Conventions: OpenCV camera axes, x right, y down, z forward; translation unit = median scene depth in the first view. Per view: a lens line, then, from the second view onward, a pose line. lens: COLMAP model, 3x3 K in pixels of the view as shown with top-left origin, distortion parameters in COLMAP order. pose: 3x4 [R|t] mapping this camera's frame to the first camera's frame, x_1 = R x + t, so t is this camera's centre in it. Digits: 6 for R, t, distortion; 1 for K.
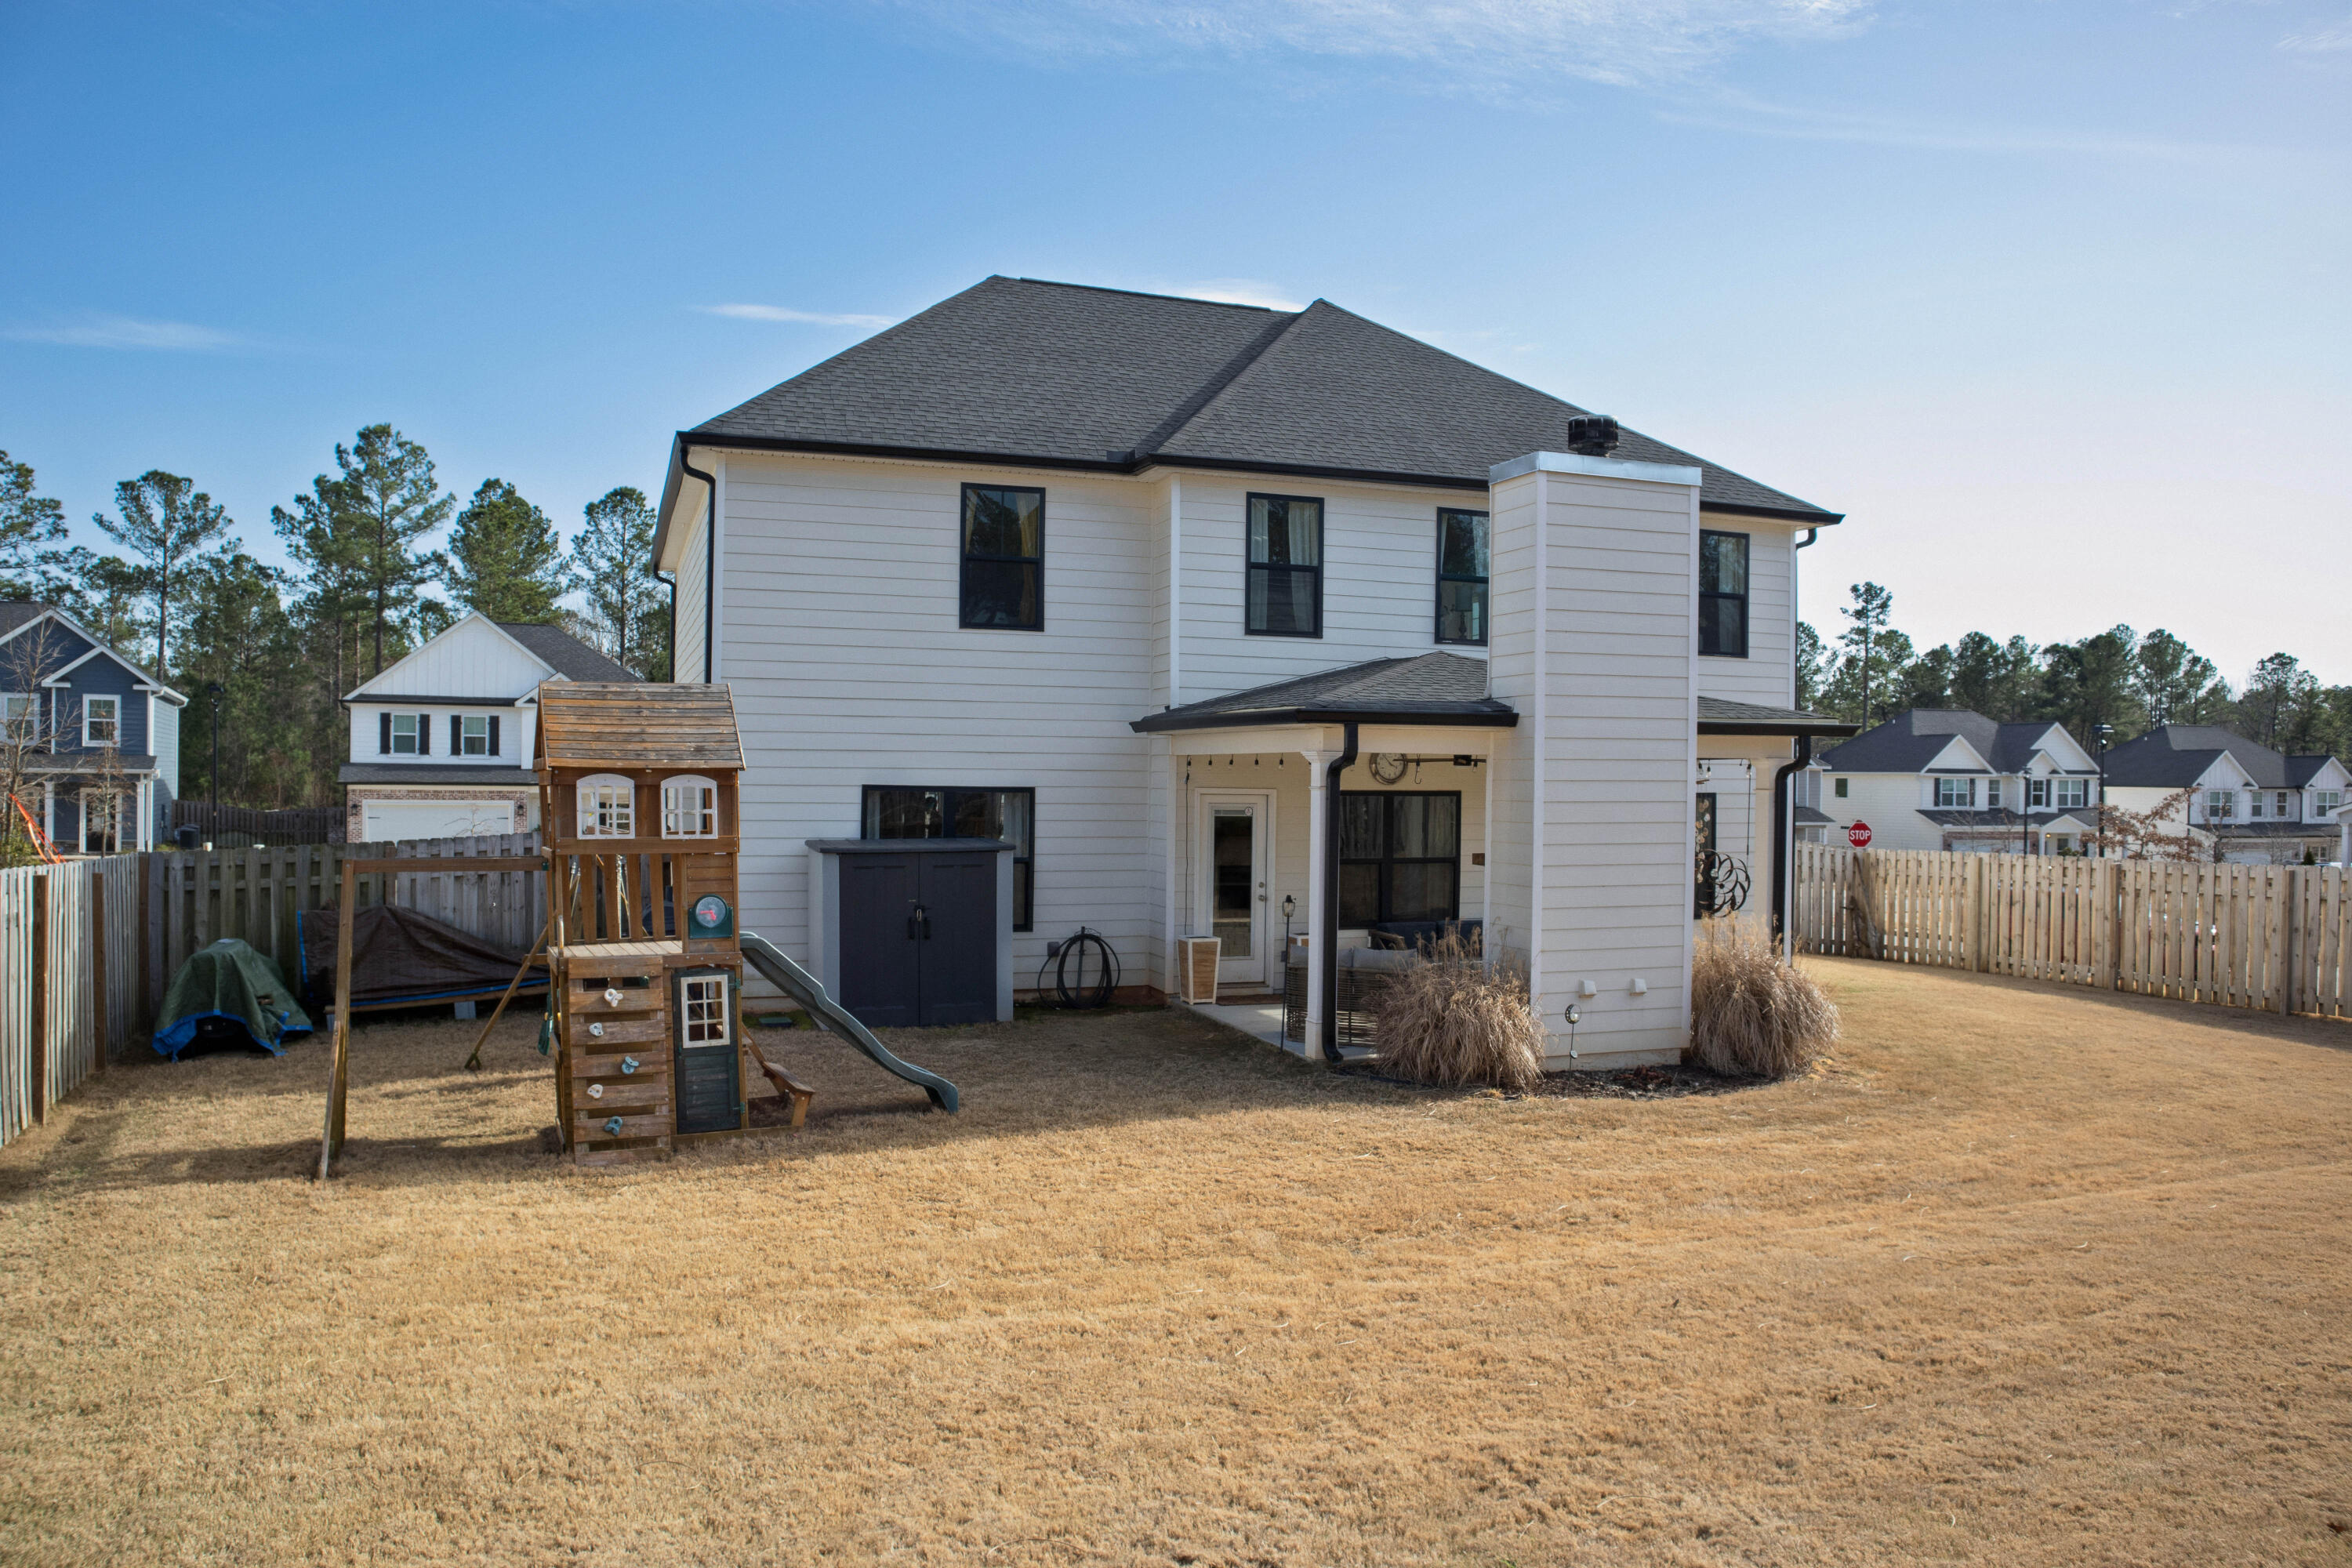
lens RADIAL K [[1621.6, 0, 1161.3], [0, 1621.6, 759.8], [0, 0, 1]] dist [-0.123414, 0.070819]
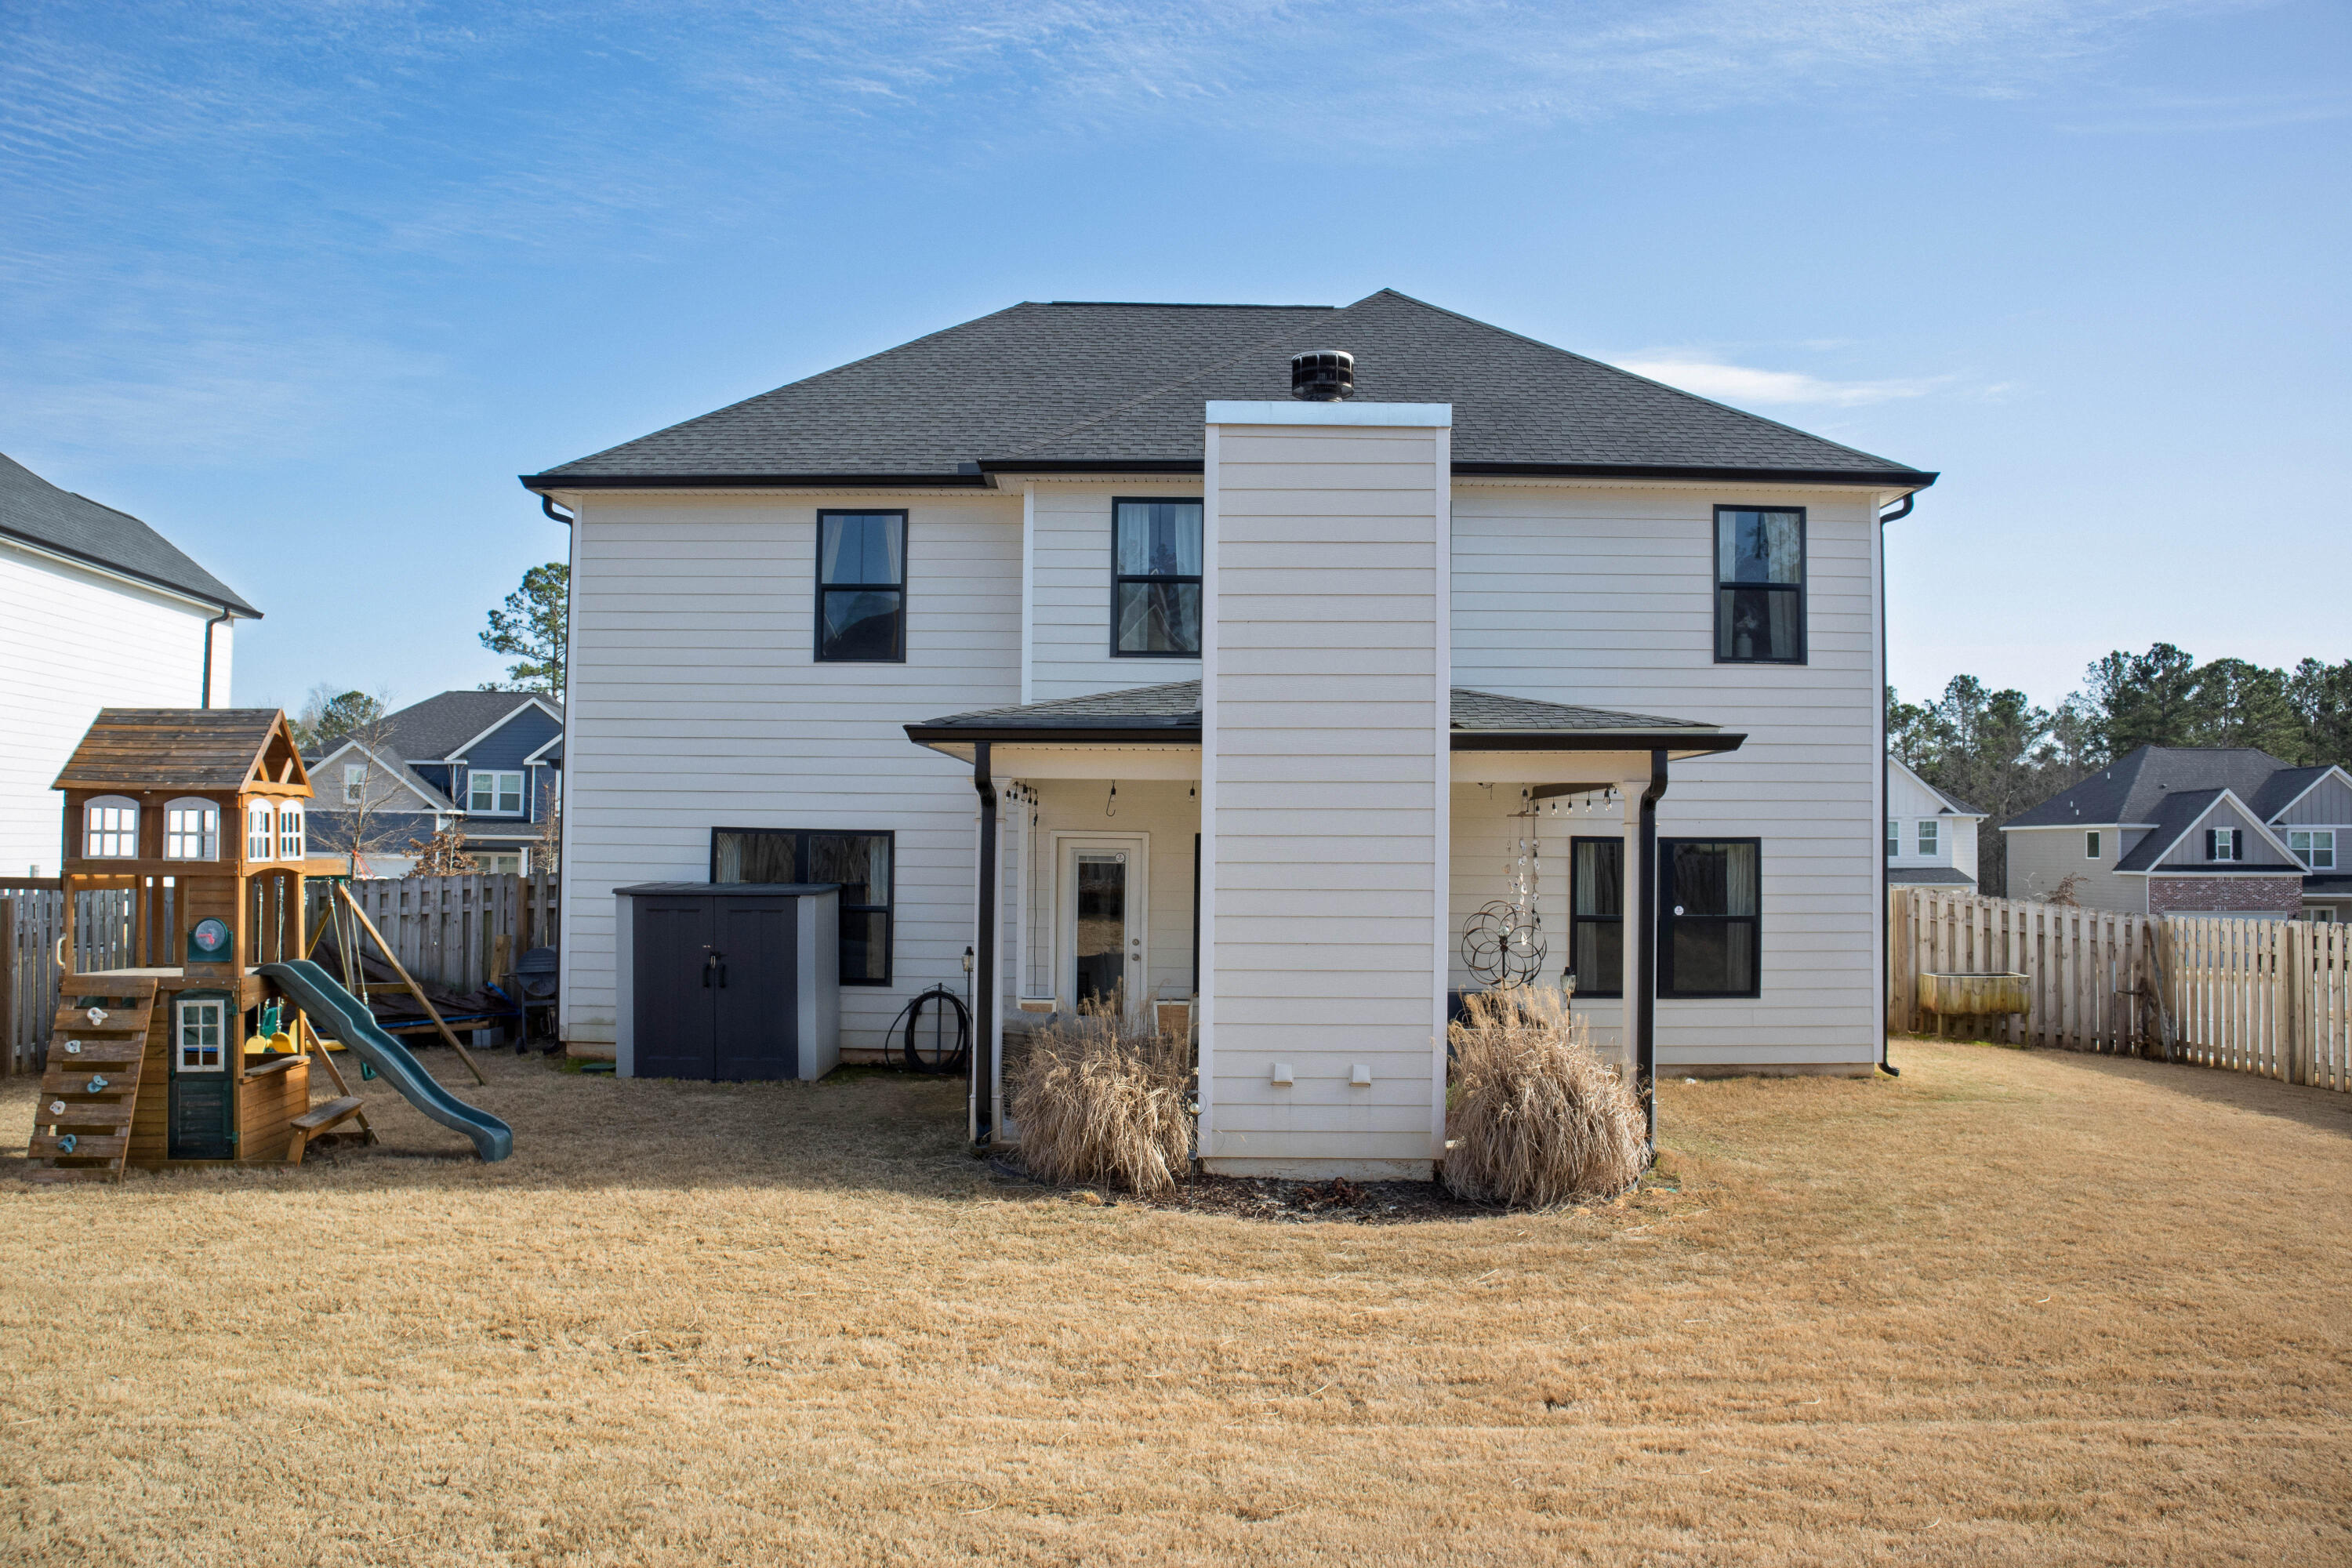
lens RADIAL K [[1621.6, 0, 1155.3], [0, 1621.6, 740.1], [0, 0, 1]] dist [-0.123414, 0.070819]
pose [[0.937840, -0.023429, -0.346276, 0.475275], [0.003028, 0.998233, -0.059340, 0.026185], [0.347055, 0.054603, 0.936254, 0.229446]]
